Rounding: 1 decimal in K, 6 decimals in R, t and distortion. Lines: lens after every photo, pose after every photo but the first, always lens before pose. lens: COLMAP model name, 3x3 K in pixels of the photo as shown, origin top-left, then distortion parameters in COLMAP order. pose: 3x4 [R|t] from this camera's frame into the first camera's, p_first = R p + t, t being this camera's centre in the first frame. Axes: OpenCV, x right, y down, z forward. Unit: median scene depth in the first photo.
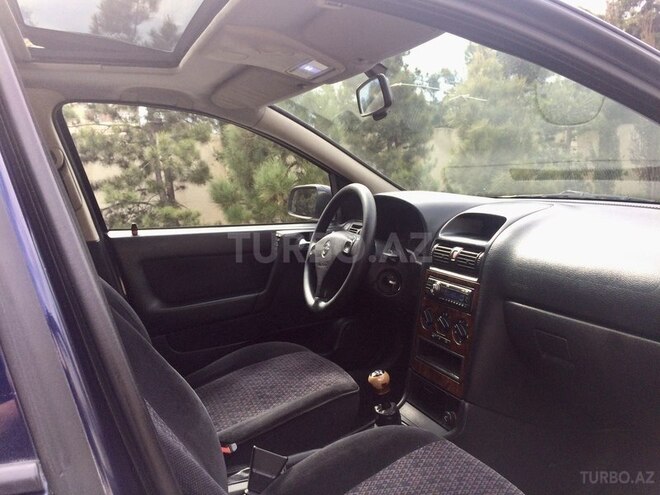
lens RADIAL K [[558.5, 0, 327.1], [0, 558.5, 244.0], [0, 0, 1]] dist [0.083807, -0.110673]
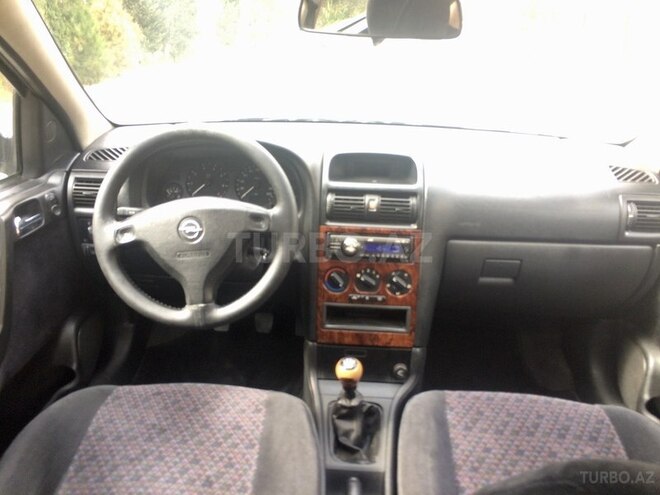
lens RADIAL K [[558.5, 0, 329.2], [0, 558.5, 244.1], [0, 0, 1]] dist [0.083807, -0.110673]
pose [[0.449121, -0.276099, 0.849741, -0.535978], [0.086572, 0.960029, 0.266177, -0.151900], [-0.889267, -0.045982, 0.455071, 0.603777]]
